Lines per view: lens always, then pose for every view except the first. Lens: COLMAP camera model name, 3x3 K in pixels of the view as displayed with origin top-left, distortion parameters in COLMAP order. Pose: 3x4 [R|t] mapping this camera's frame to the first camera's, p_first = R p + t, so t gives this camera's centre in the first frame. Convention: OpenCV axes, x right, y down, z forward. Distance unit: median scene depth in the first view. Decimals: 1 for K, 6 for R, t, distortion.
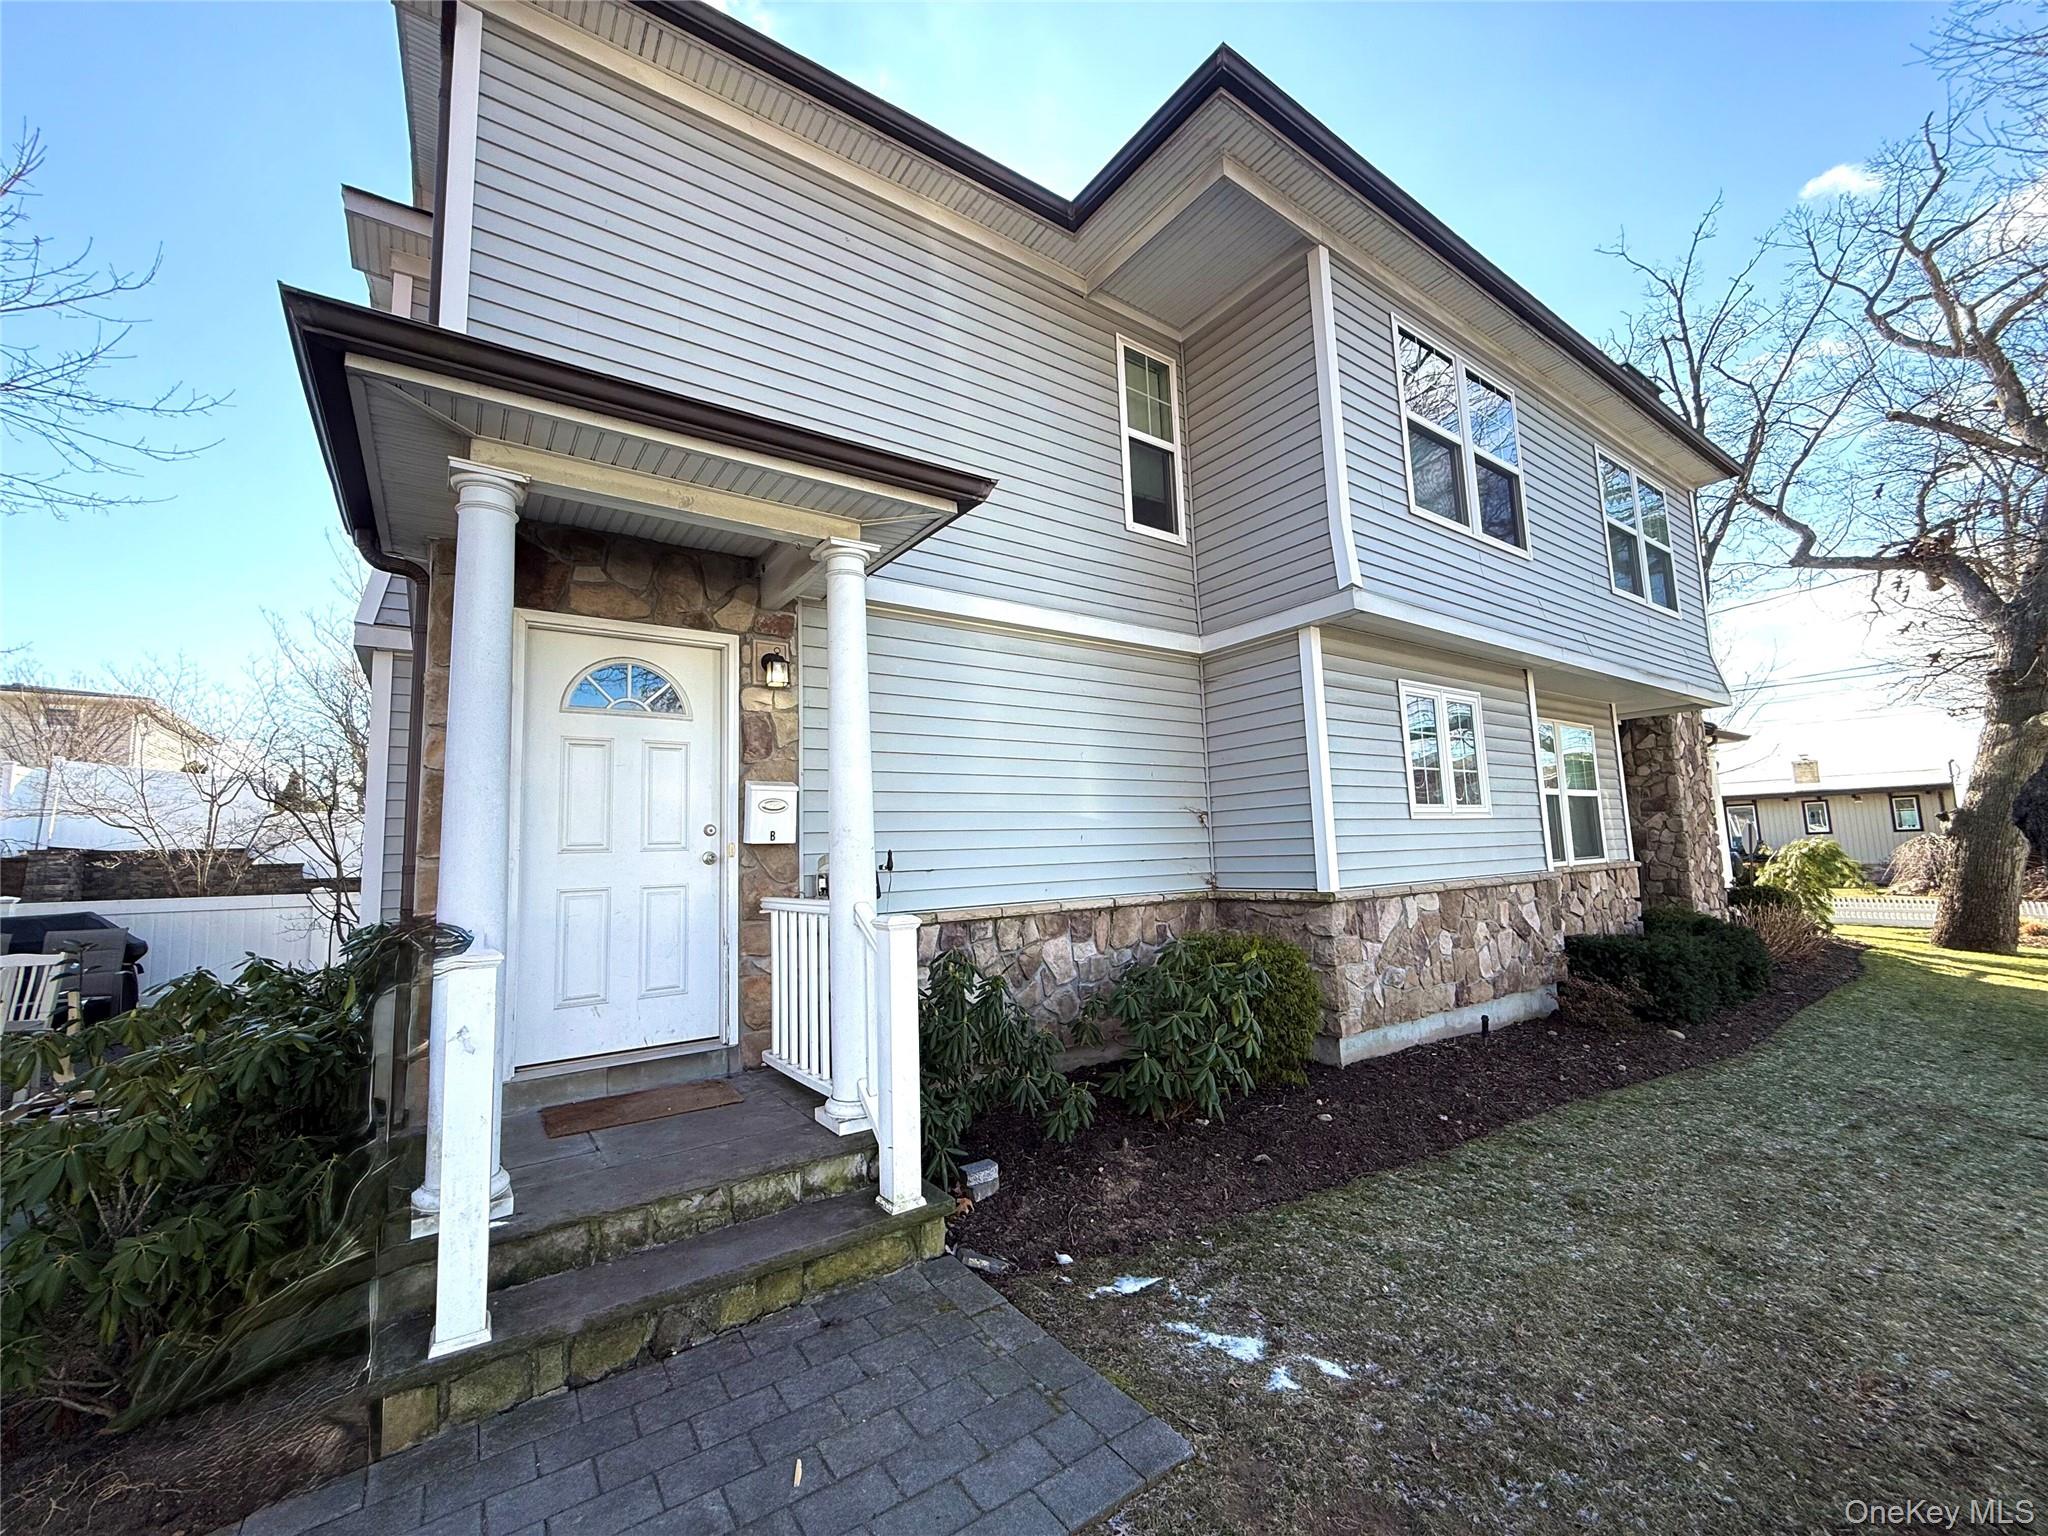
lens RADIAL K [[817.2, 0, 1021.6], [0, 817.2, 765.6], [0, 0, 1]] dist [0.000543, 0.000135]
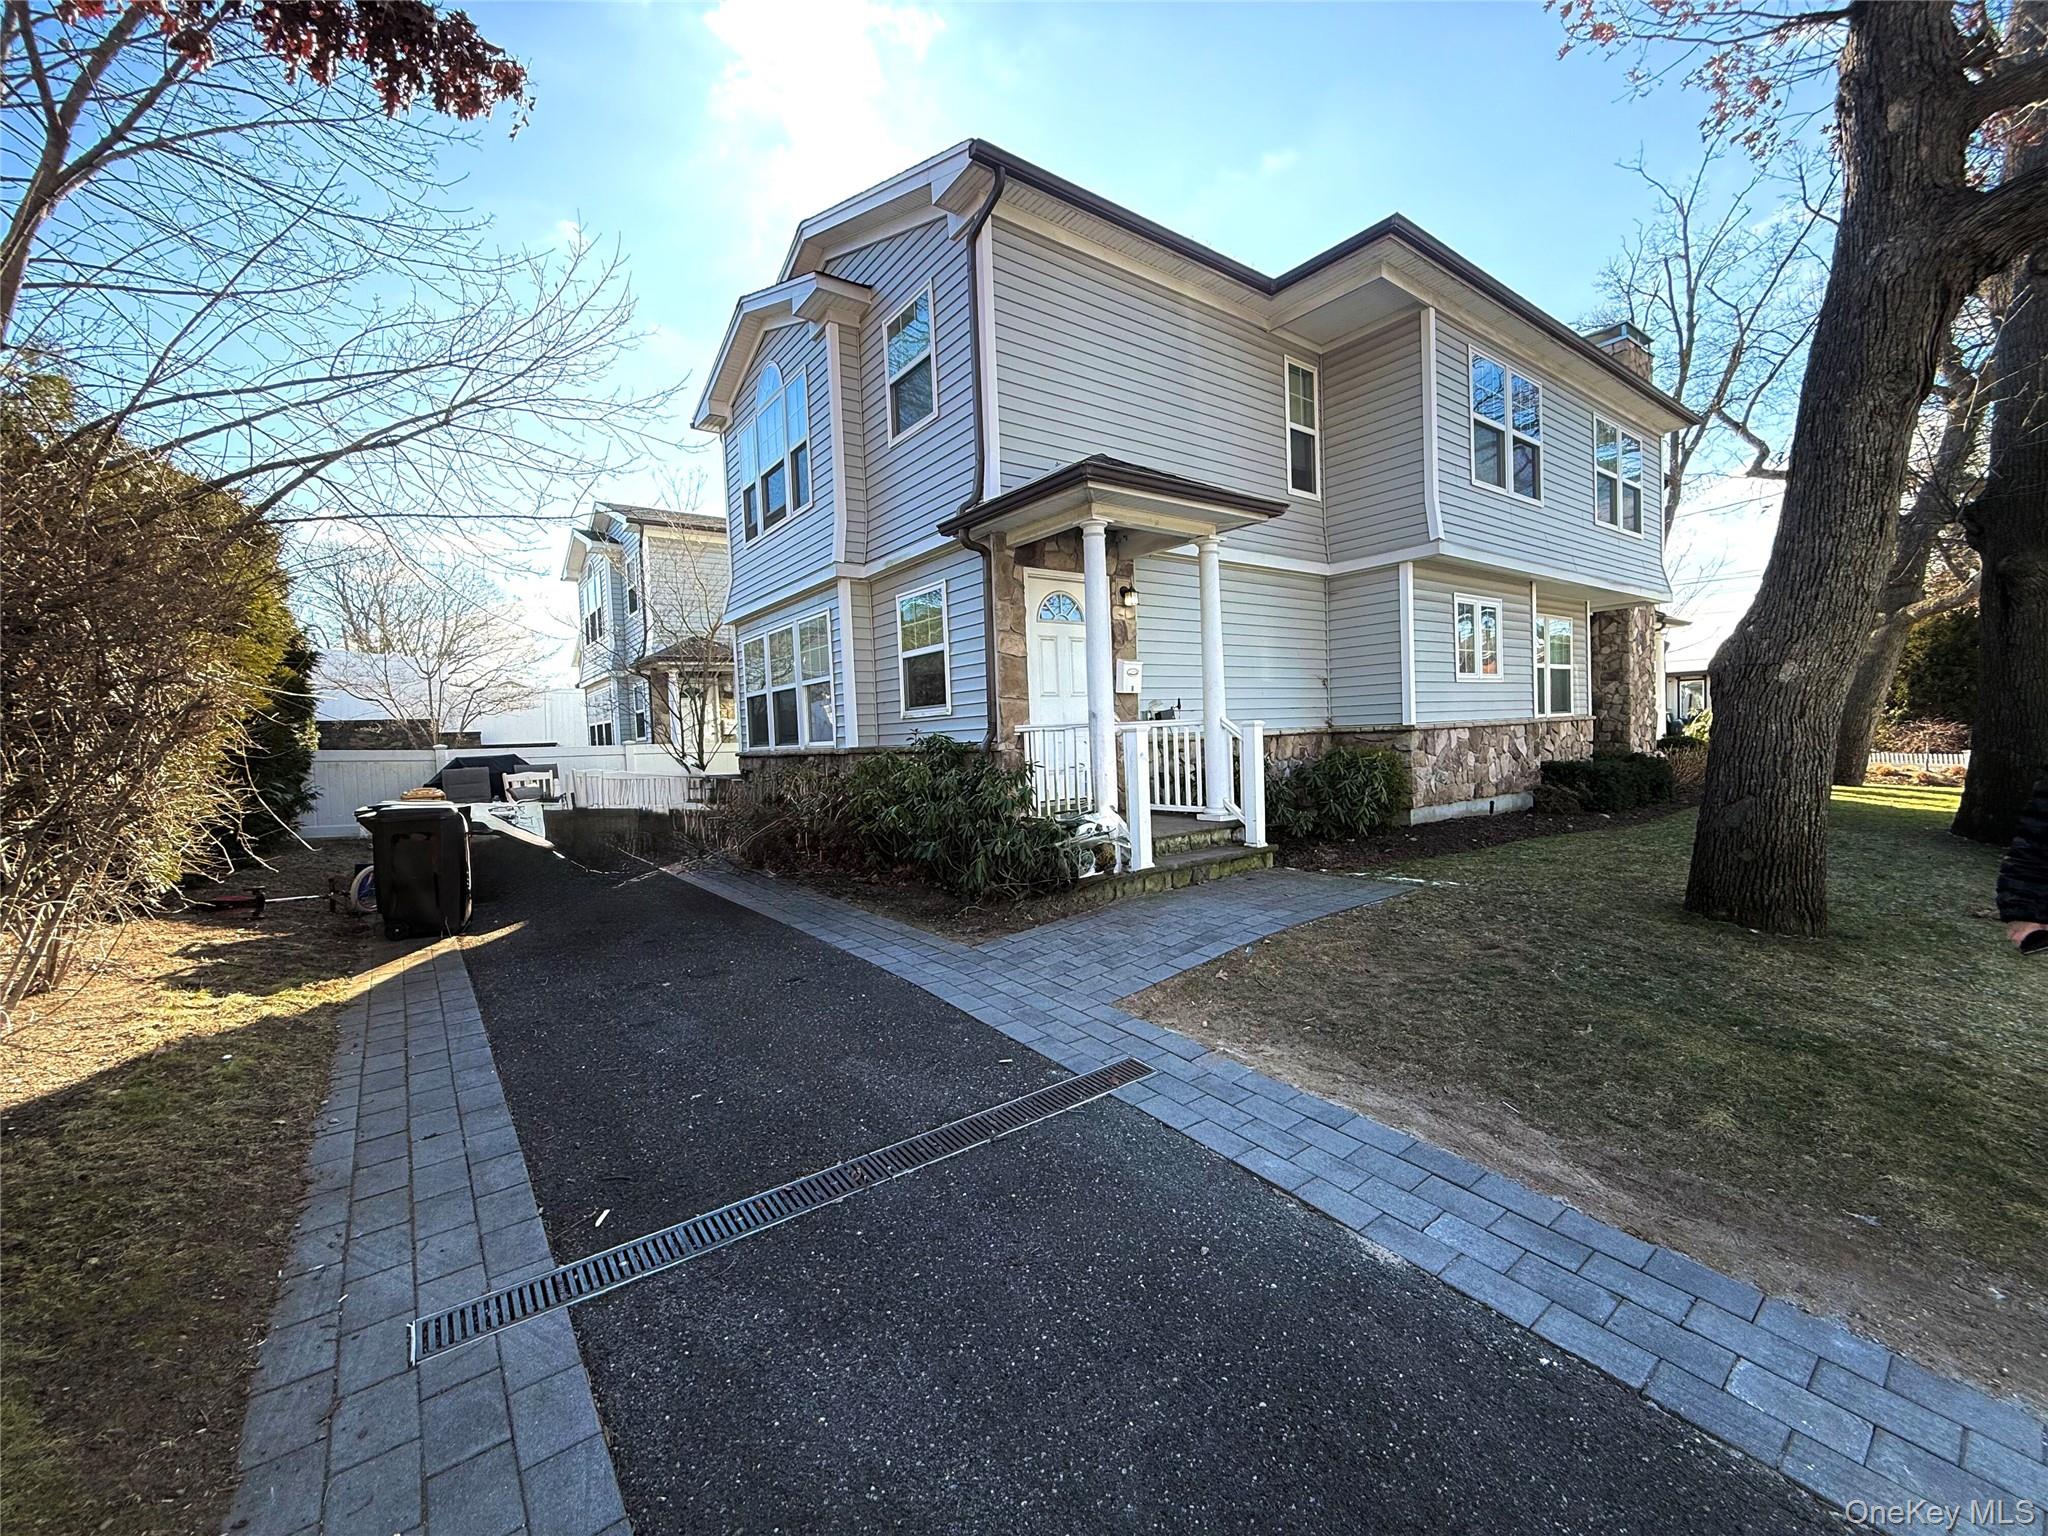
lens RADIAL K [[817.2, 0, 1021.6], [0, 817.2, 765.6], [0, 0, 1]] dist [0.000543, 0.000135]
pose [[0.999600, -0.005776, 0.027700, -0.420484], [0.001645, 0.989152, 0.146888, -0.009563], [-0.028248, -0.146784, 0.988765, -0.584189]]
